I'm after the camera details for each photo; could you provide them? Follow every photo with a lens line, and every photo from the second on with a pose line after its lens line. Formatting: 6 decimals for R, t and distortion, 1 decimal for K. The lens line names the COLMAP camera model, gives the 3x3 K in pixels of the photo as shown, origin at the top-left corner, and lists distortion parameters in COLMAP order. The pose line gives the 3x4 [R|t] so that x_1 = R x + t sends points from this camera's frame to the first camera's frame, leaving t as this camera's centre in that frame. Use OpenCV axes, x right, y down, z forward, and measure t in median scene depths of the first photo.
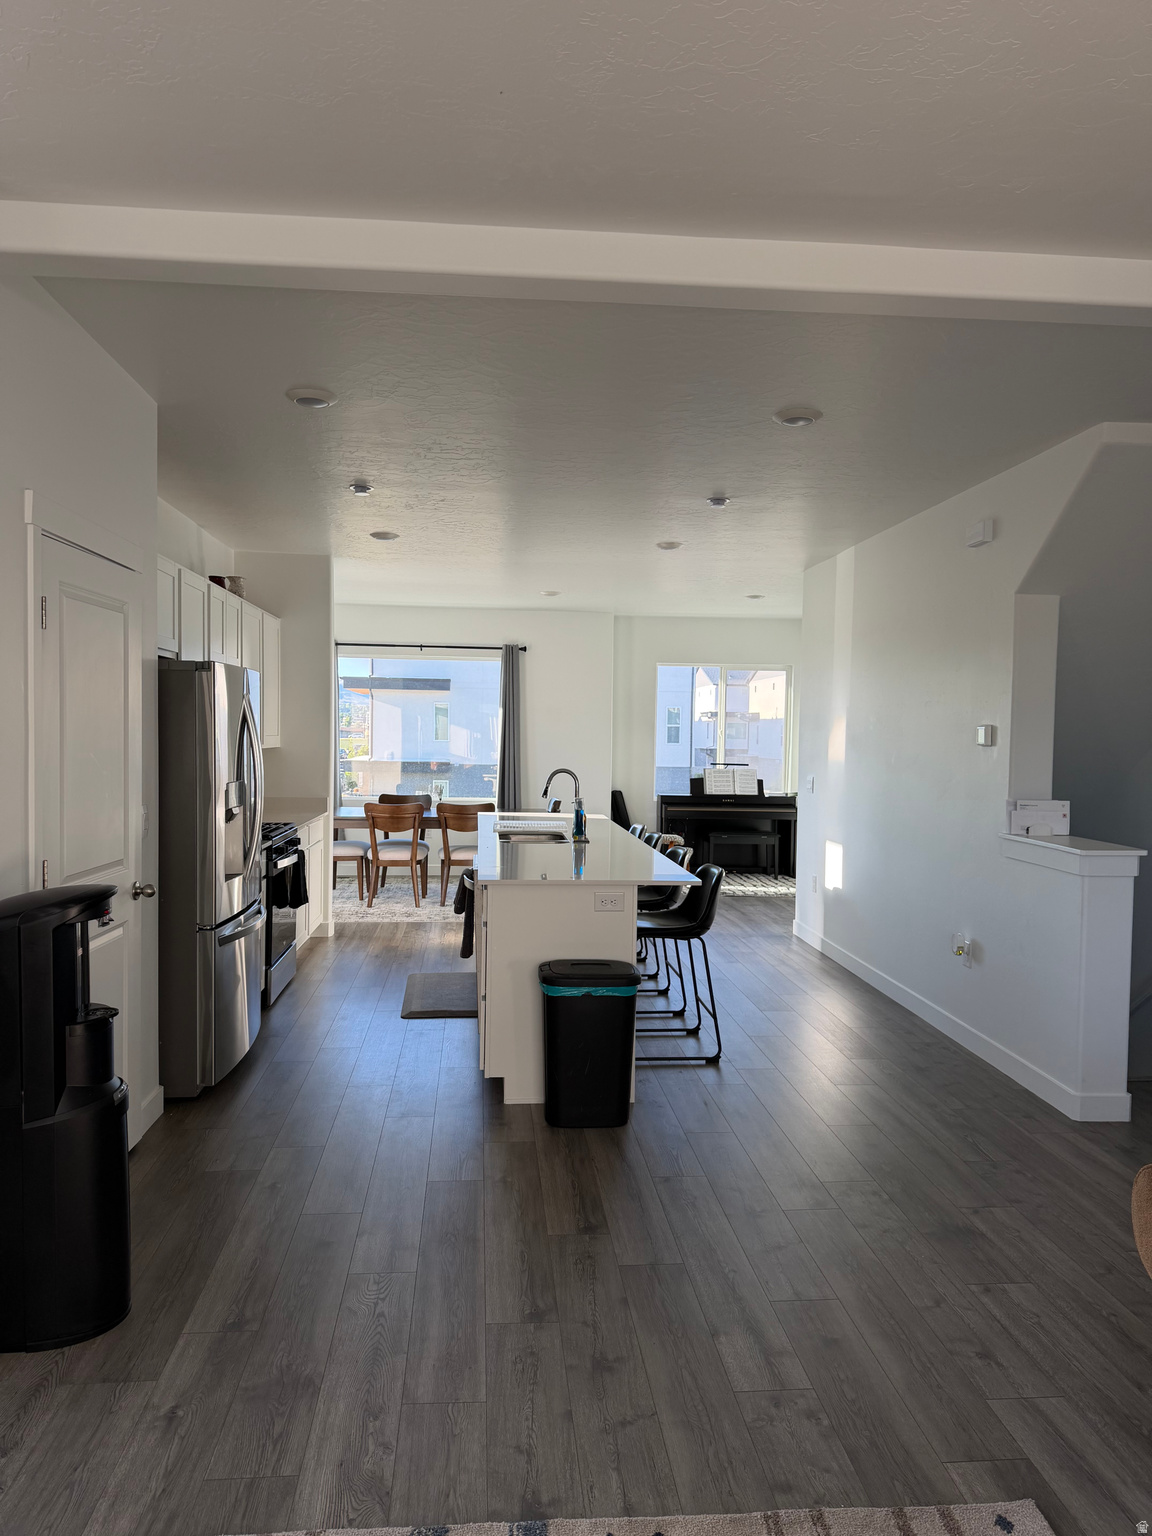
lens RADIAL K [[1083.8, 0, 591.8], [0, 1083.8, 768.5], [0, 0, 1]] dist [0.086789, -0.075032]
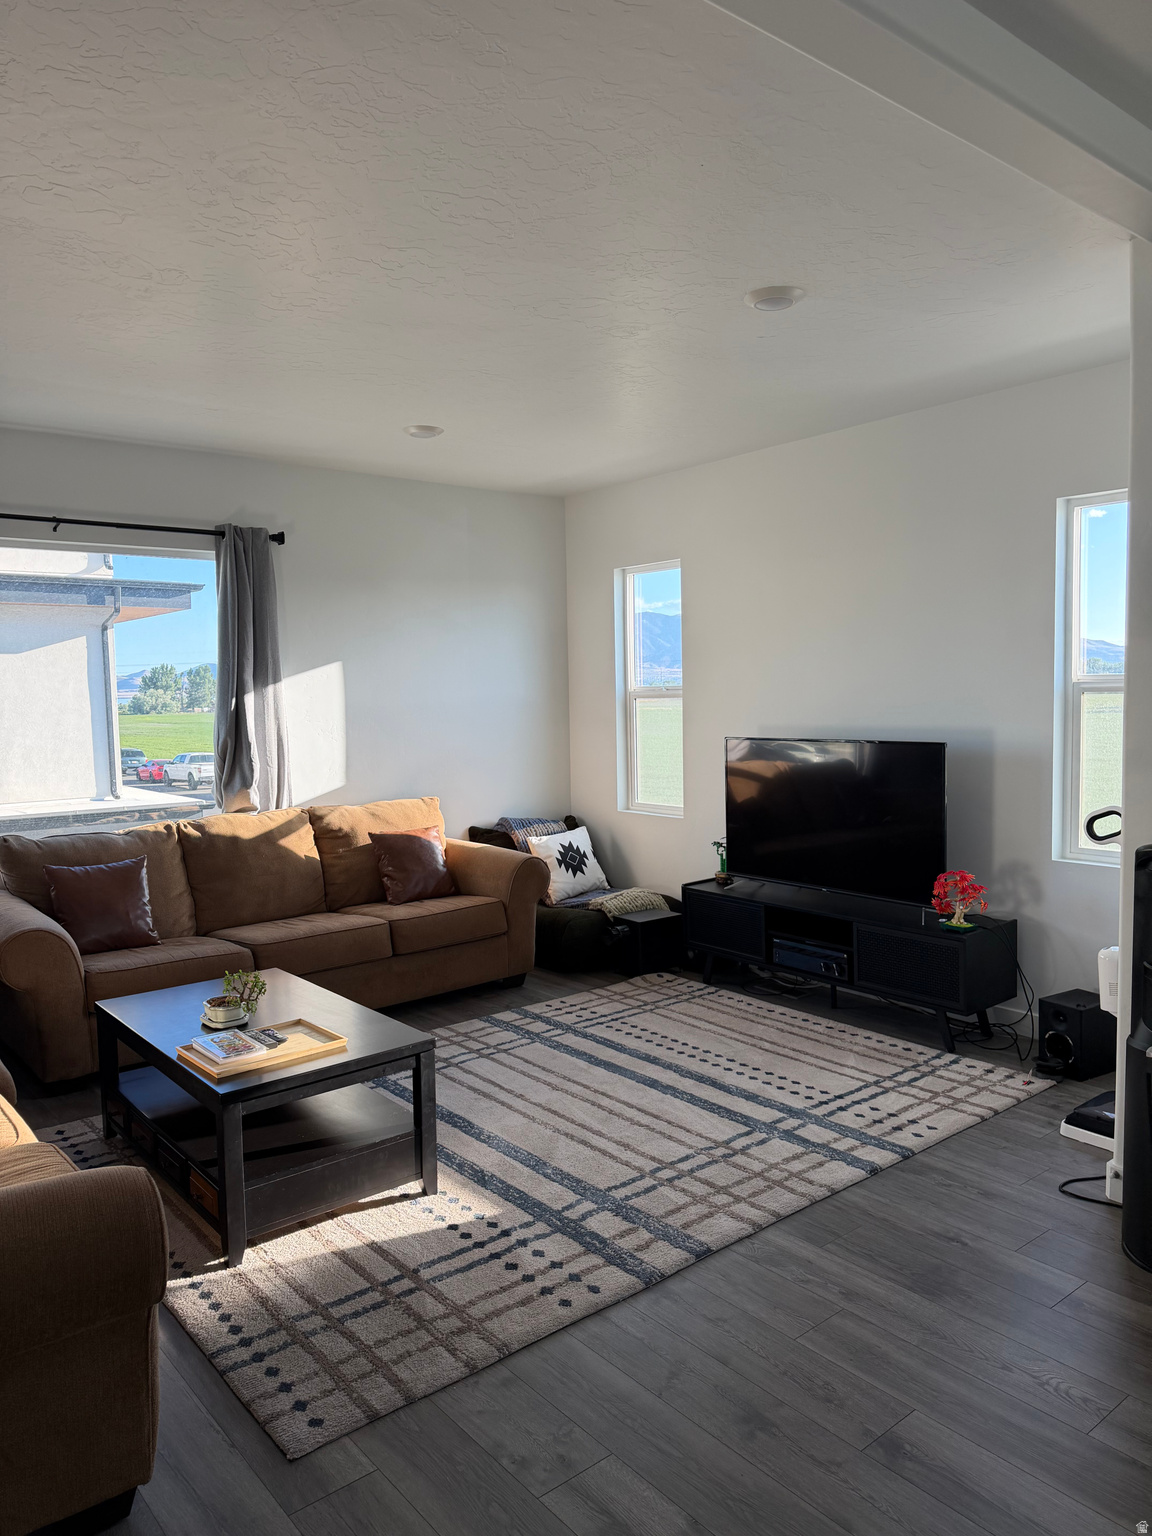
lens RADIAL K [[1077.7, 0, 576.0], [0, 1077.7, 768.0], [0, 0, 1]] dist [0.093074, -0.141519]
pose [[-0.834590, 0.032975, -0.549884, 0.311355], [-0.022064, 0.995405, 0.093179, -0.027303], [0.550430, 0.089898, -0.830027, 0.845349]]
